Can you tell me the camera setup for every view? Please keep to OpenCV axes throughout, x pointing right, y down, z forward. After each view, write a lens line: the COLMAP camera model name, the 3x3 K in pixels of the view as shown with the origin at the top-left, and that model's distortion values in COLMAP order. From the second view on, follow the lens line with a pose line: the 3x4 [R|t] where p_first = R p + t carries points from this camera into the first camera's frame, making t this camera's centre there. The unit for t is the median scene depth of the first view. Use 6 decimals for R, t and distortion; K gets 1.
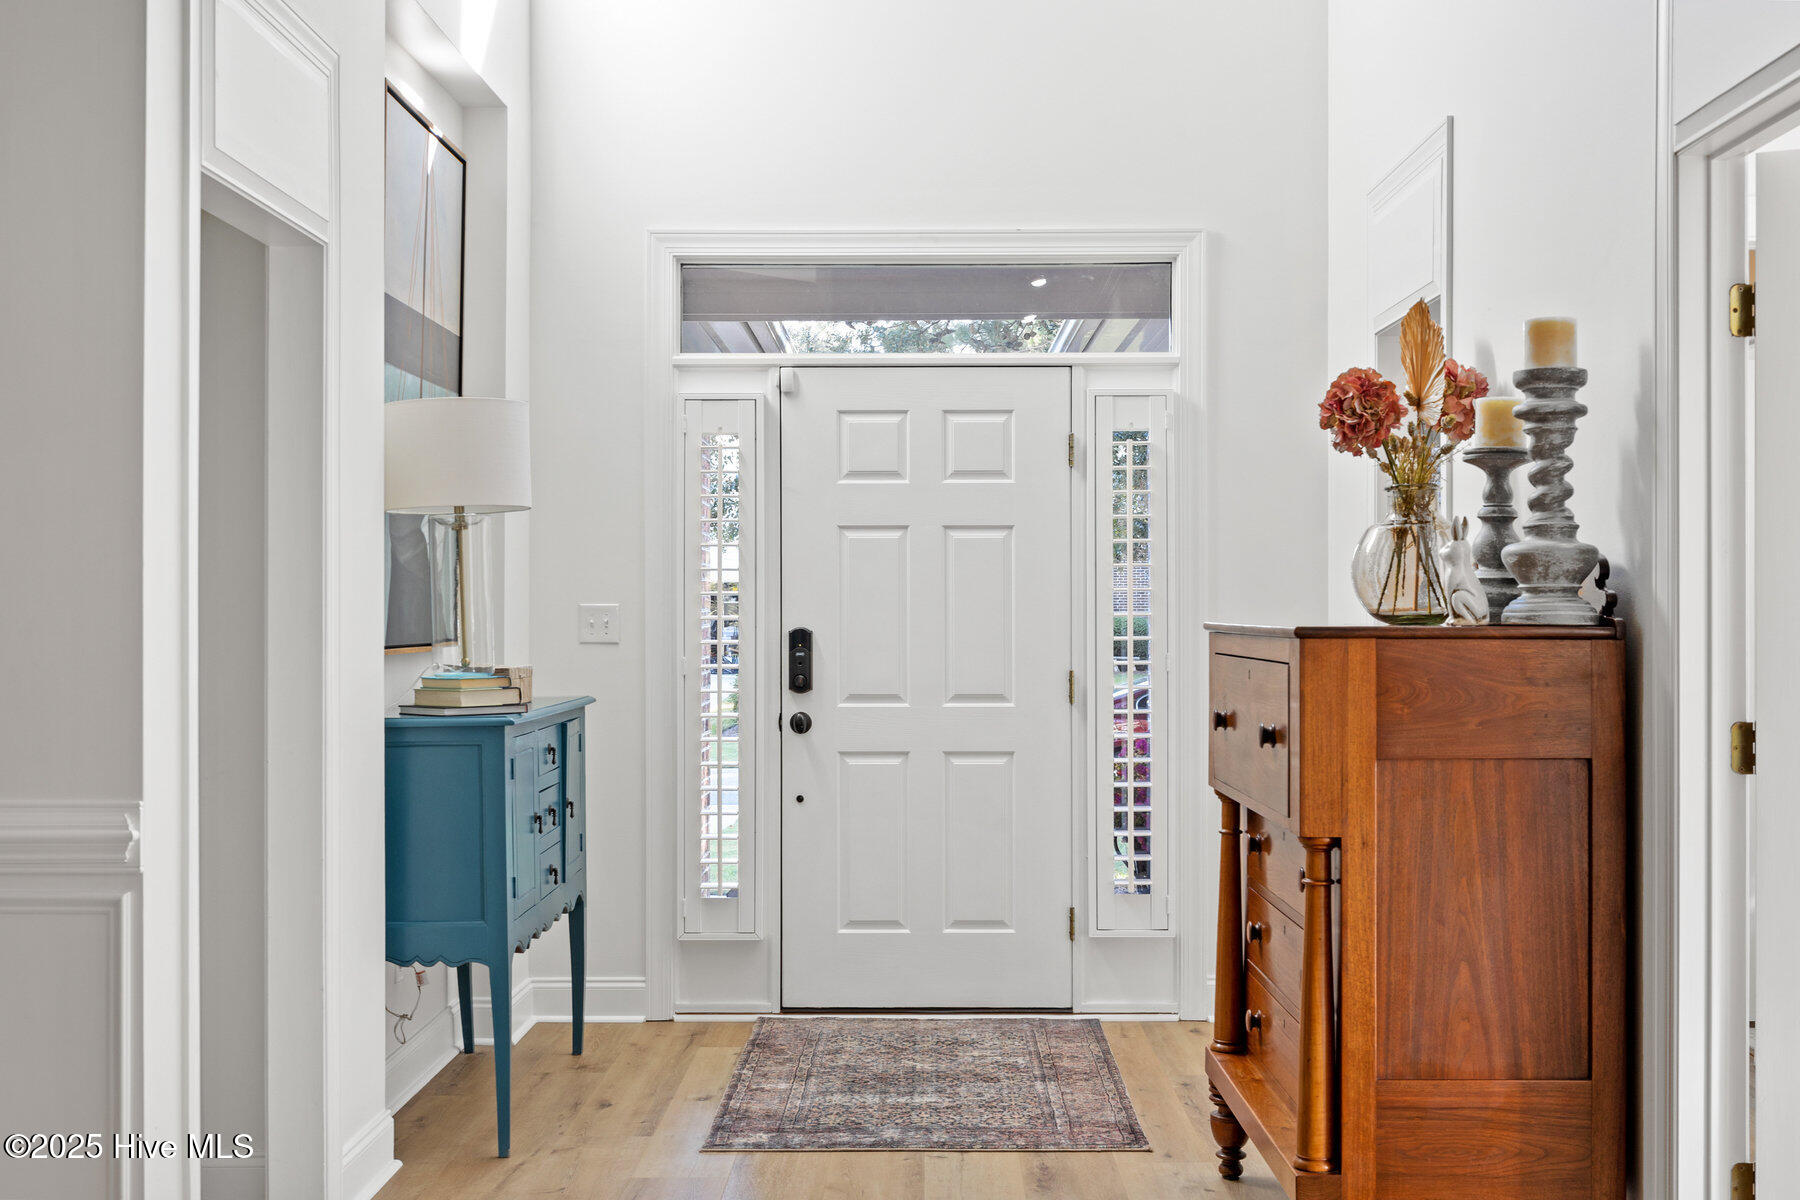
lens RADIAL K [[2222.2, 0, 898.9], [0, 2222.2, 606.7], [0, 0, 1]] dist [0.010592, 0.000000]
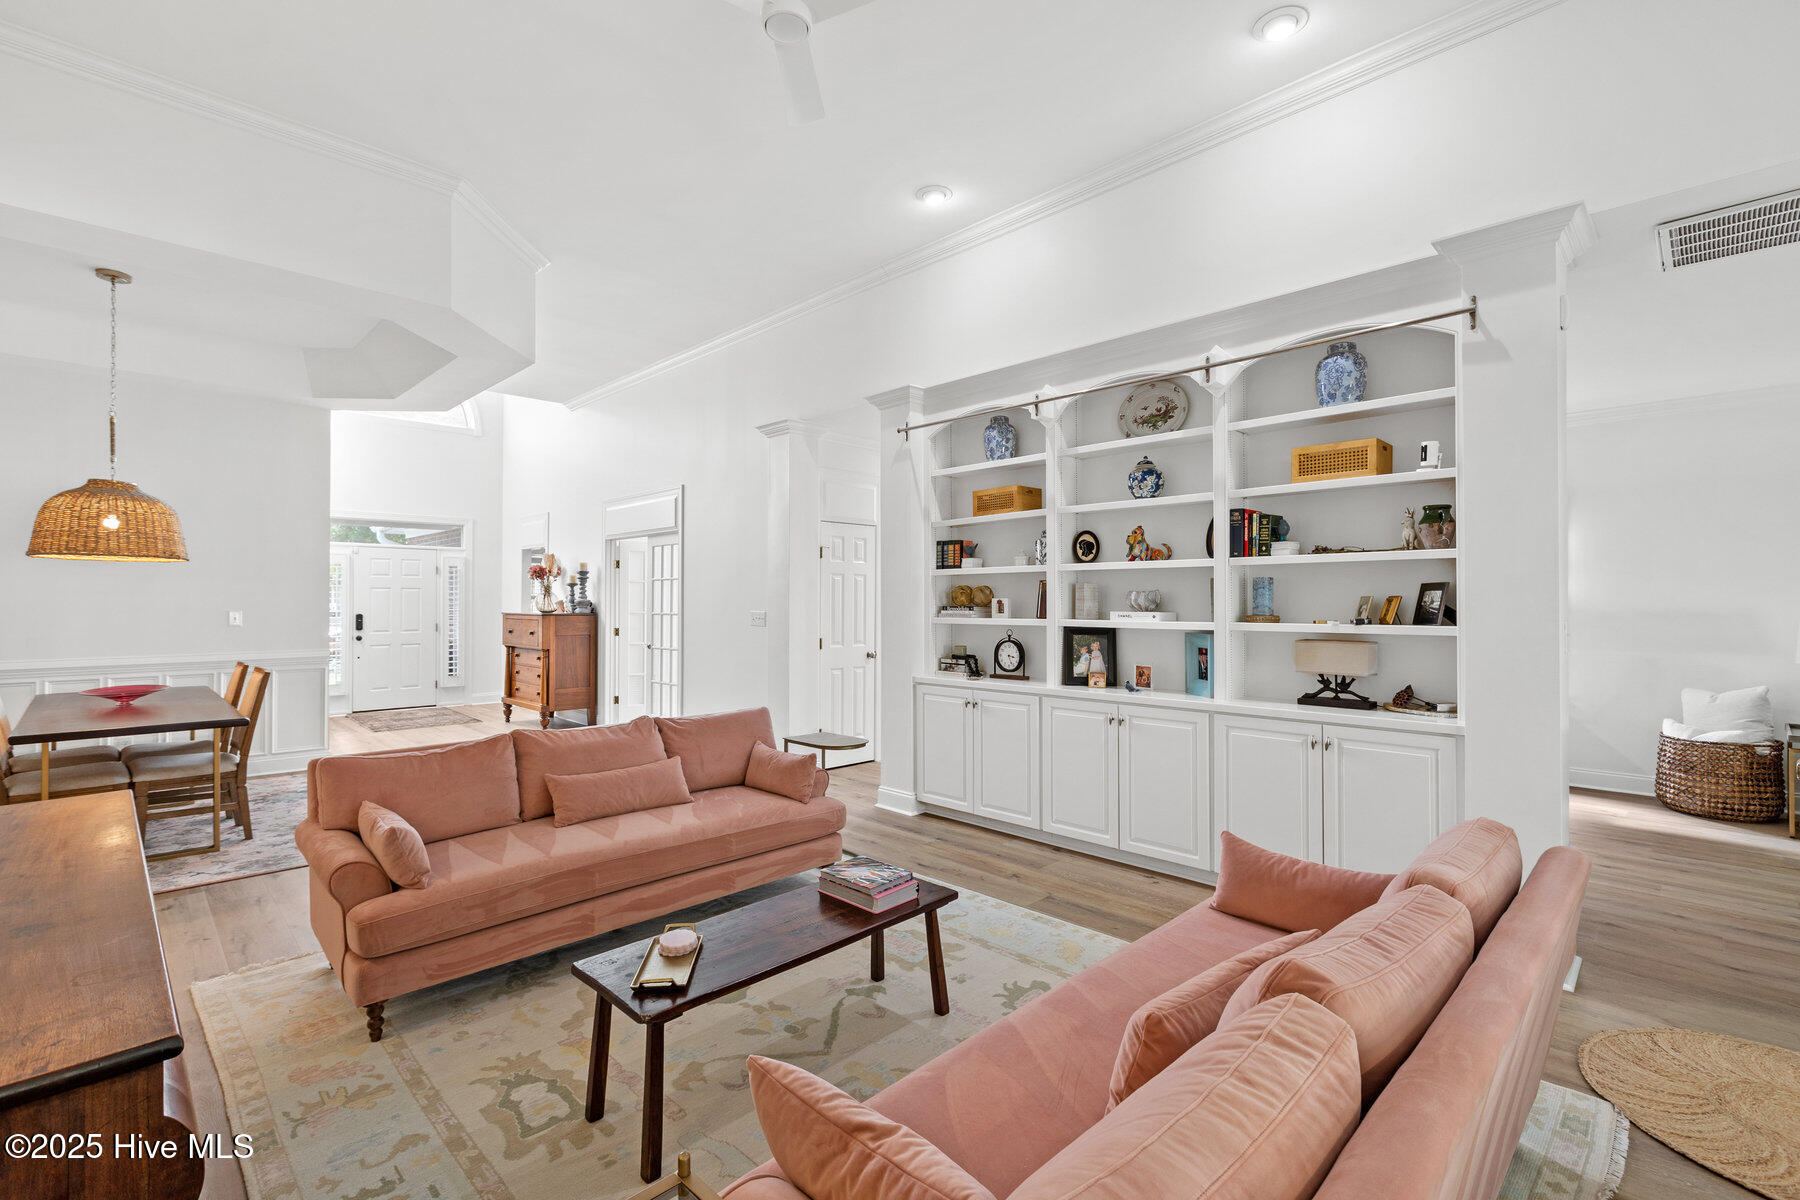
lens RADIAL K [[811.2, 0, 895.9], [0, 811.2, 596.0], [0, 0, 1]] dist [-0.002173, -0.000888]
pose [[0.705735, -0.000146, 0.708476, -0.649932], [-0.001021, 0.999999, 0.001223, -0.040978], [-0.708475, -0.001587, 0.705734, -1.127037]]
